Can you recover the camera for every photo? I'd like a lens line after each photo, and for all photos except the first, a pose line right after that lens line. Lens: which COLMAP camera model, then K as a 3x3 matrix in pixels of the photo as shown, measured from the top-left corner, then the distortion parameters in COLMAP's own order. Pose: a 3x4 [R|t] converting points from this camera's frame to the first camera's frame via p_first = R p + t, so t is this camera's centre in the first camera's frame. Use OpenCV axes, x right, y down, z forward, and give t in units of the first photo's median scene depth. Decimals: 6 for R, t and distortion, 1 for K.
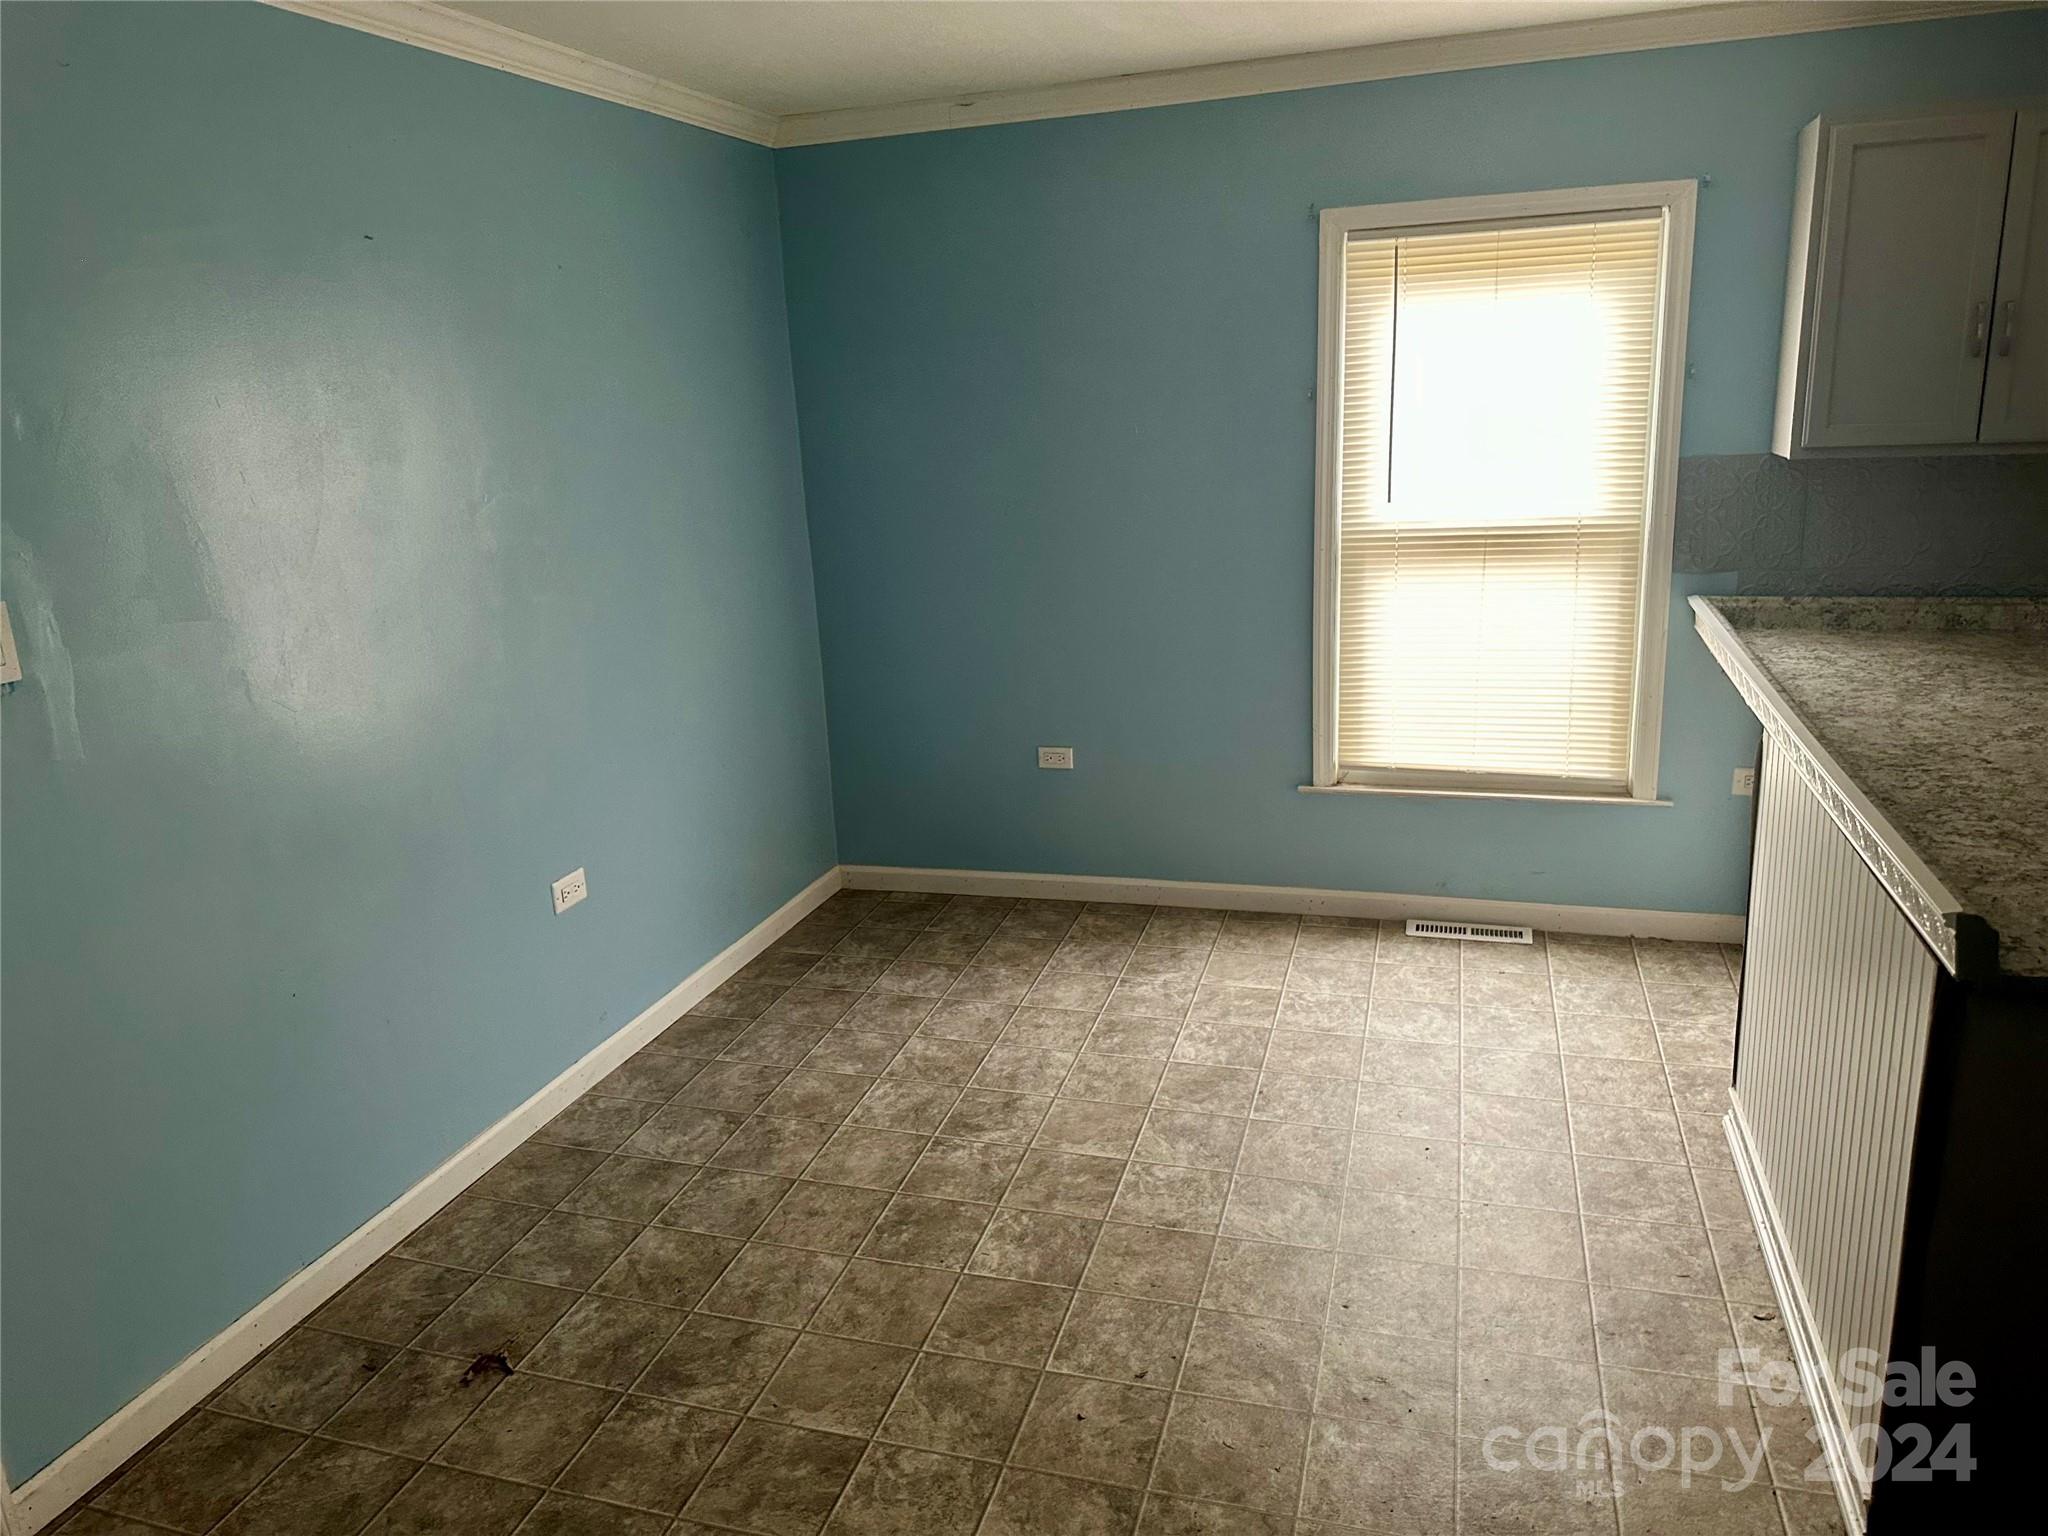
lens RADIAL K [[1430.6, 0, 998.3], [0, 1430.6, 690.1], [0, 0, 1]] dist [0.094344, -0.112130]
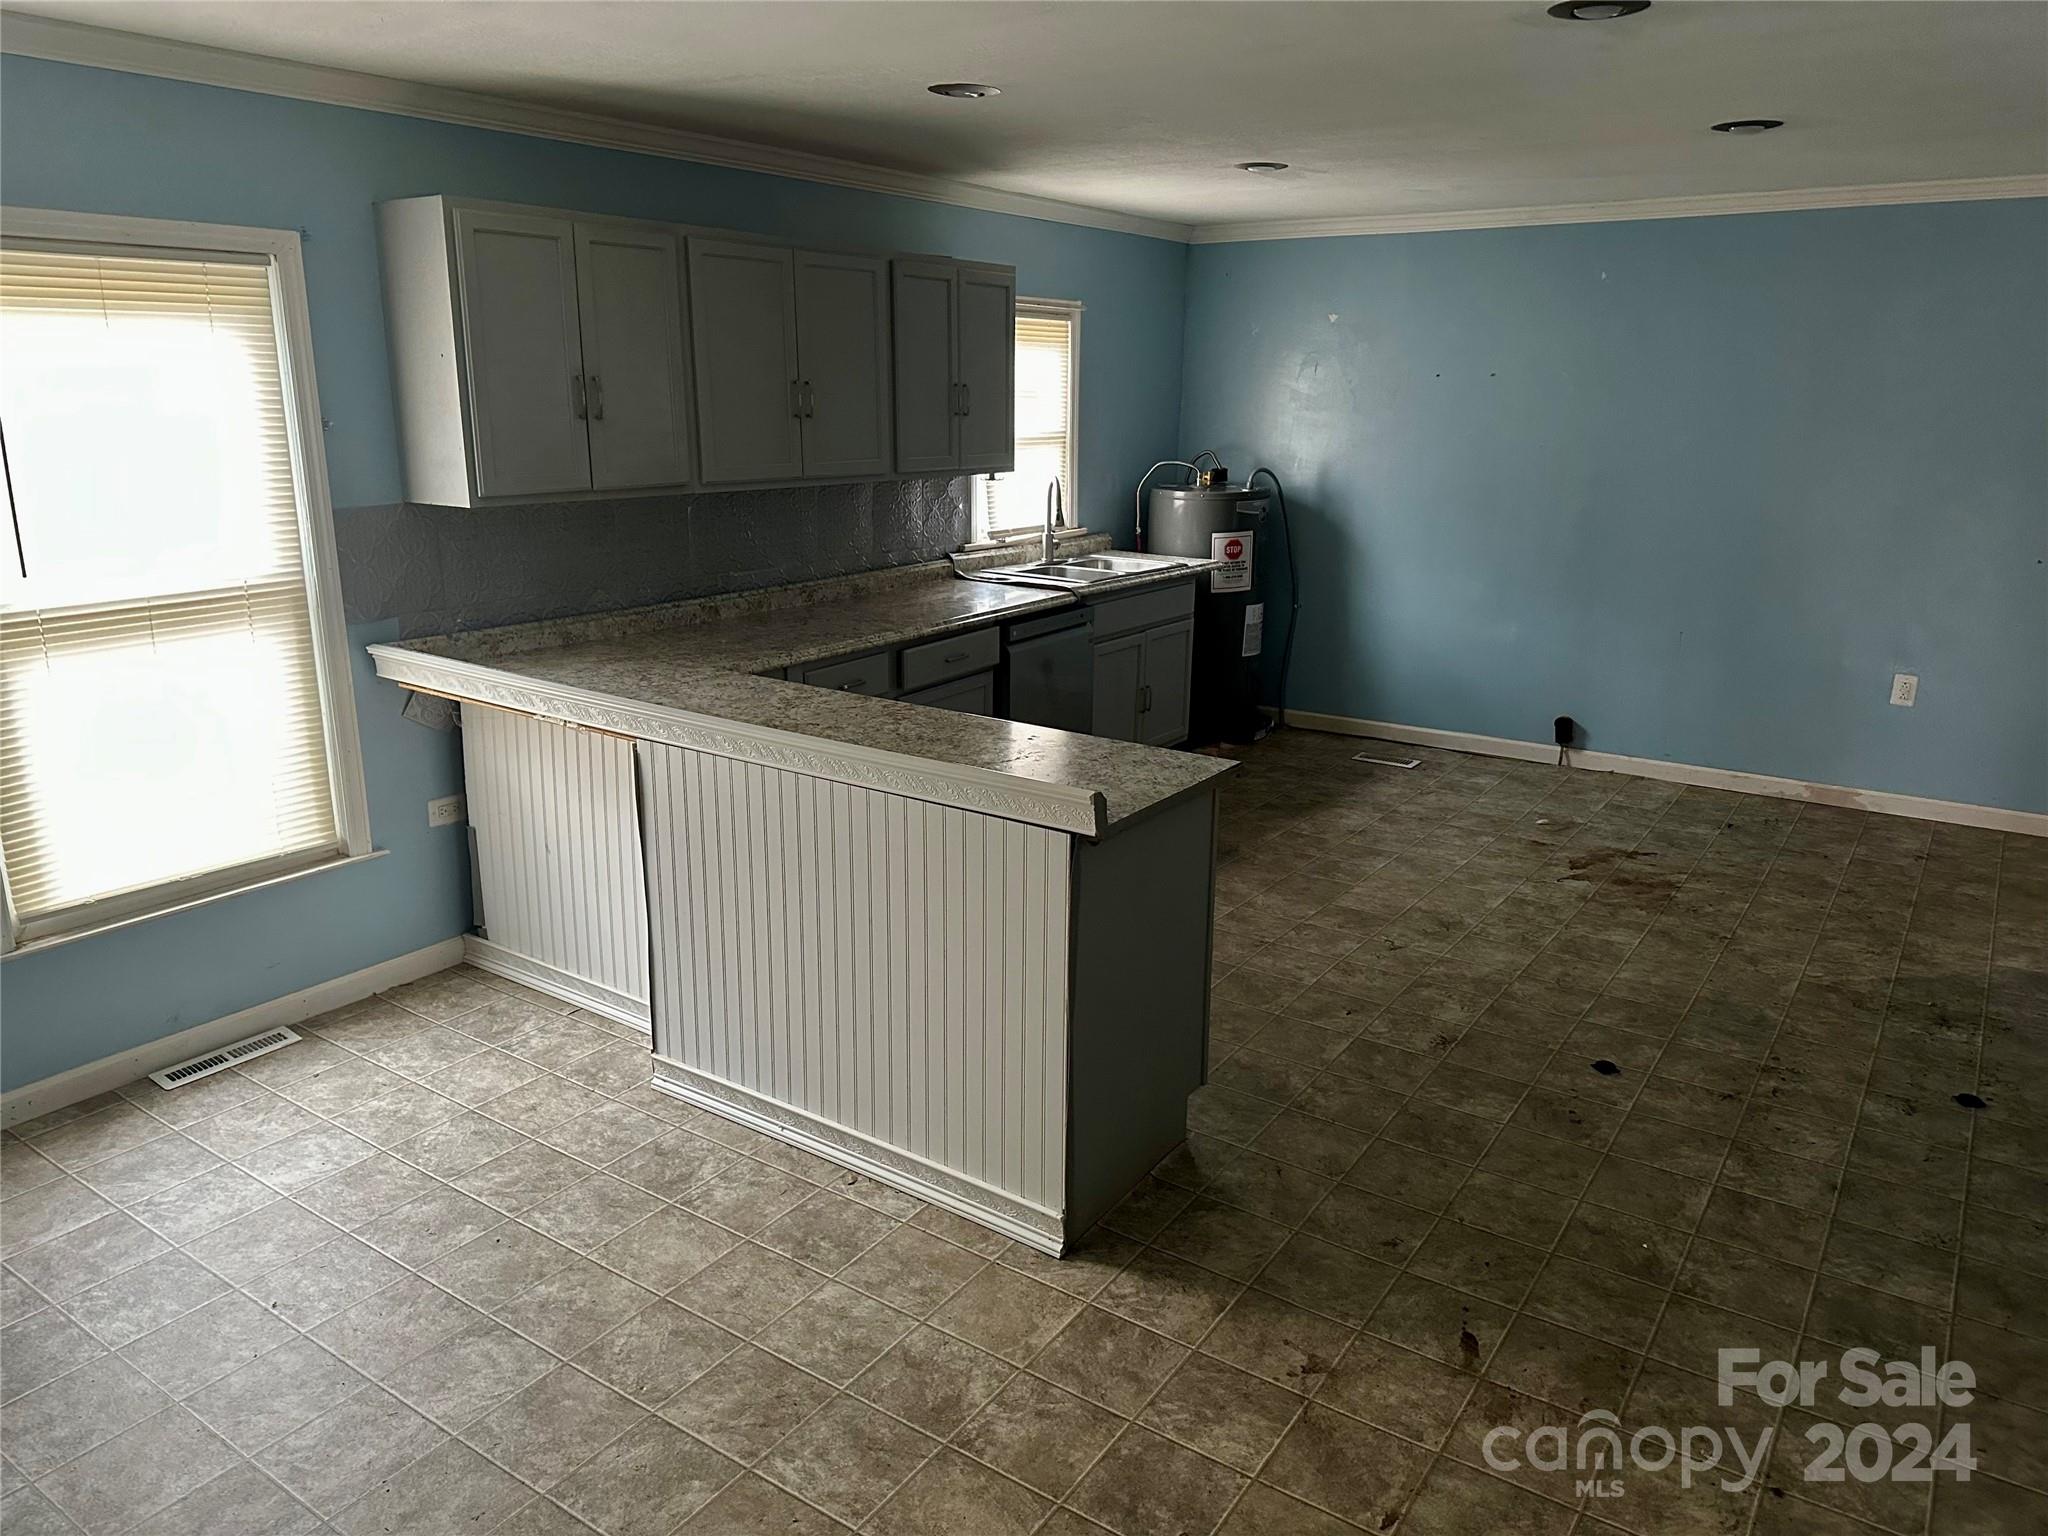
lens RADIAL K [[1430.6, 0, 1049.5], [0, 1430.6, 733.9], [0, 0, 1]] dist [0.094344, -0.112130]
pose [[0.274970, -0.172018, 0.945939, -0.152412], [0.179383, 0.975767, 0.125299, -0.017517], [-0.944571, 0.135232, 0.299163, 0.089763]]
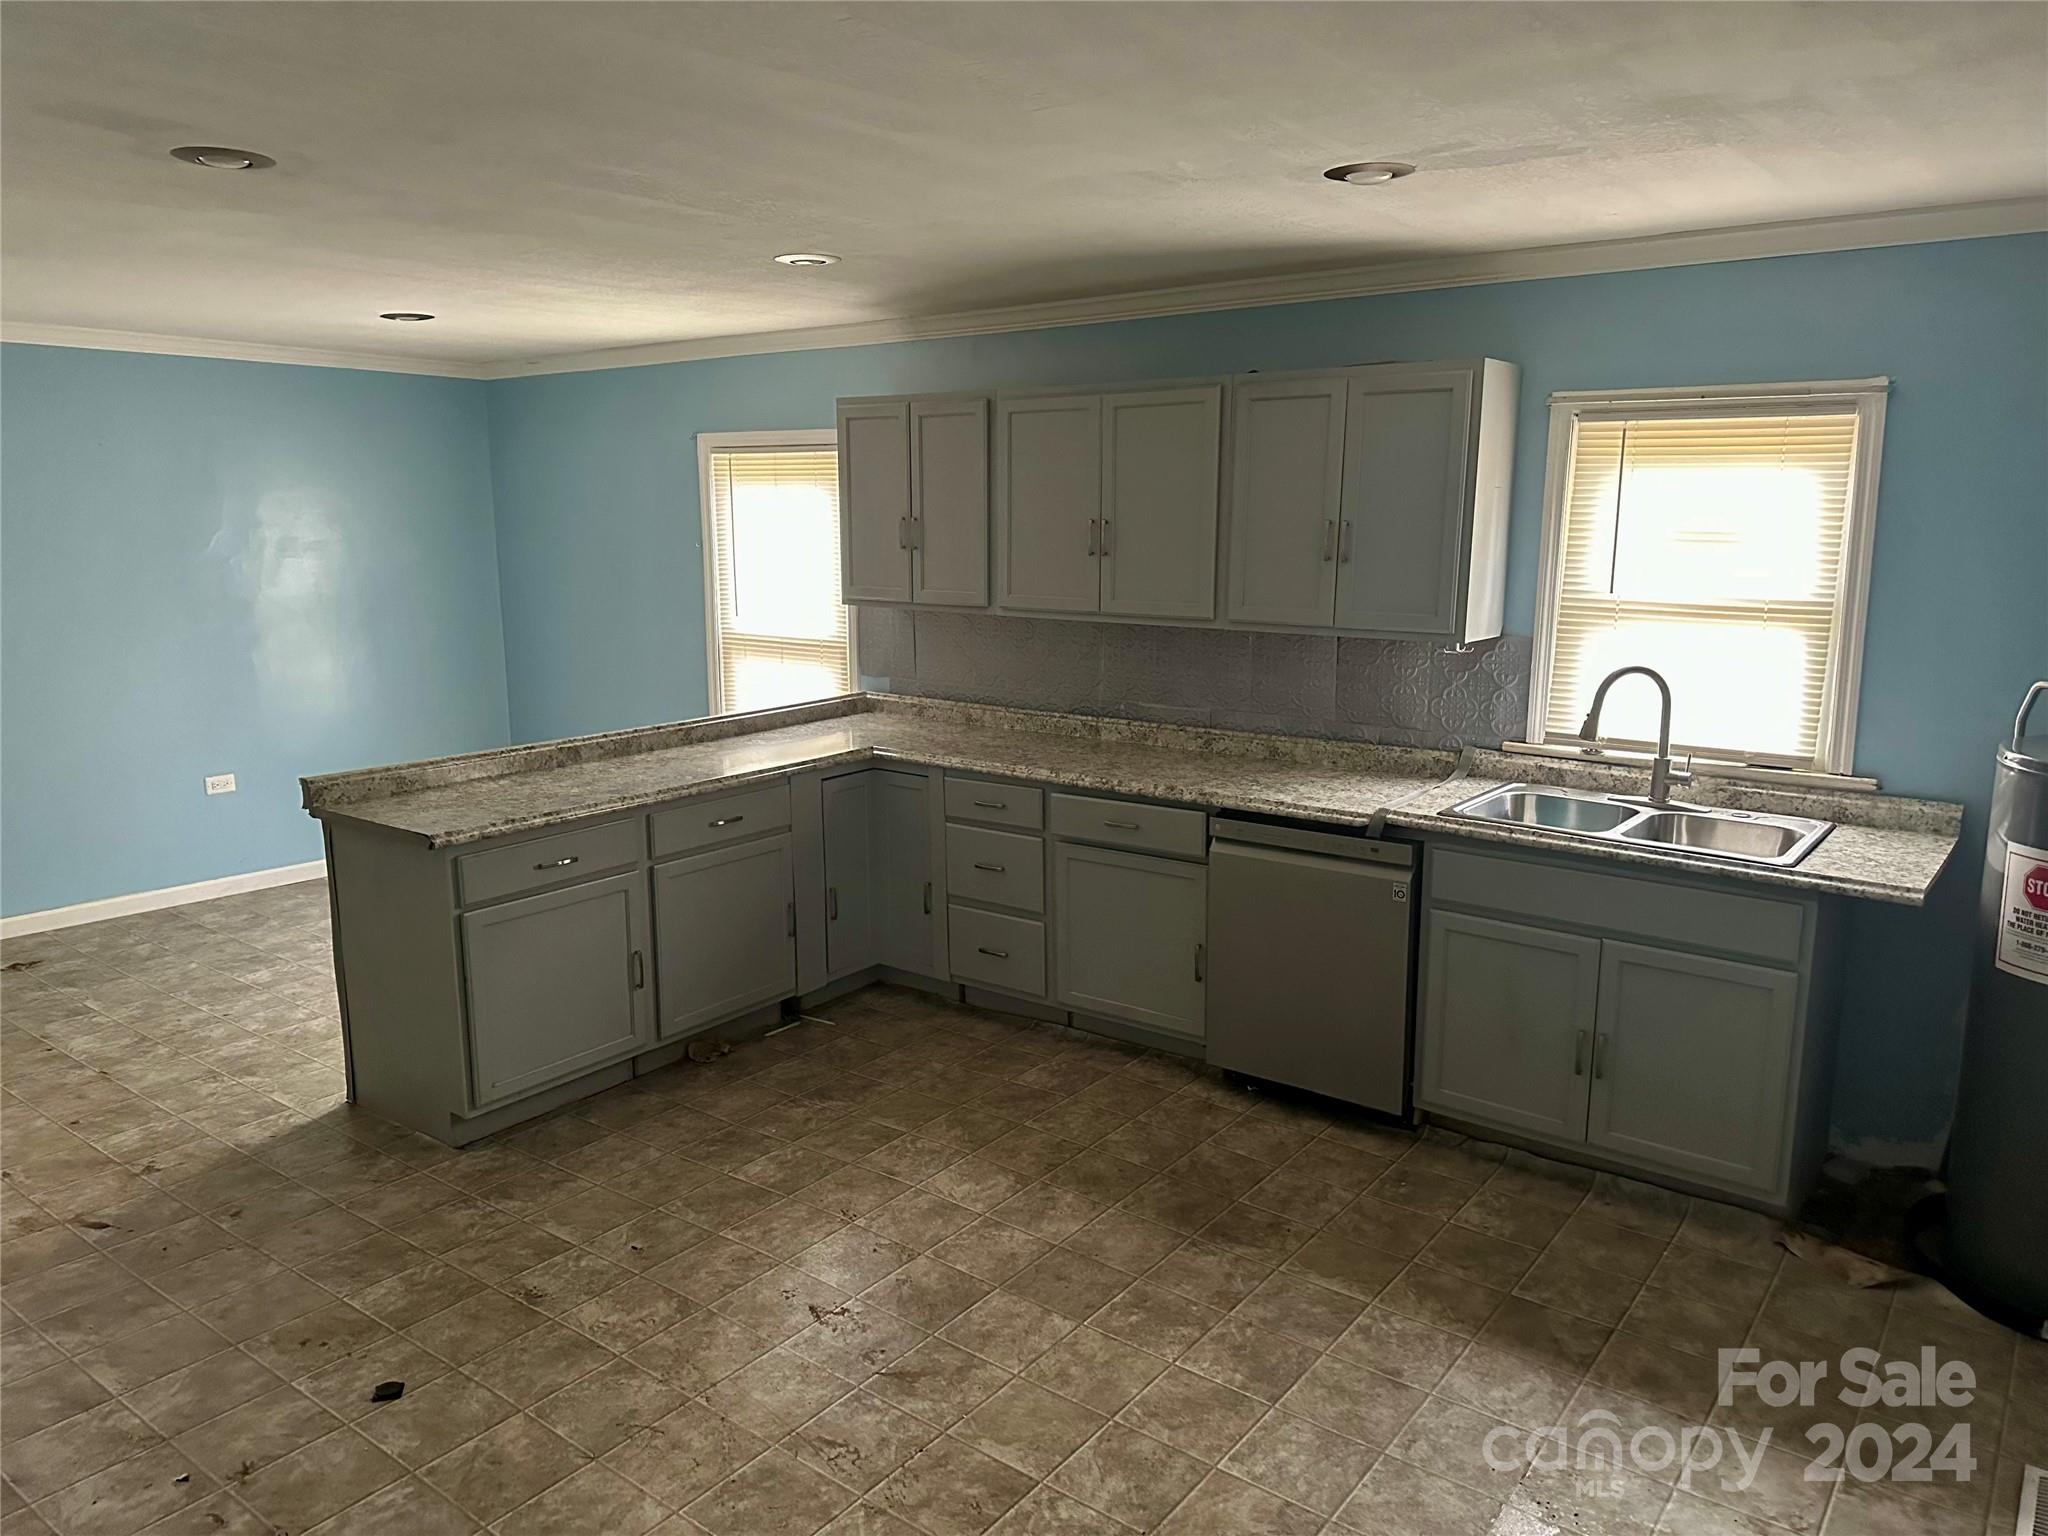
lens RADIAL K [[1430.6, 0, 1009.8], [0, 1430.6, 787.1], [0, 0, 1]] dist [0.094344, -0.112130]
pose [[0.938096, 0.124331, -0.323292, 0.162803], [-0.128047, 0.991719, 0.009839, -0.007554], [0.321838, 0.032167, 0.946248, -0.047944]]
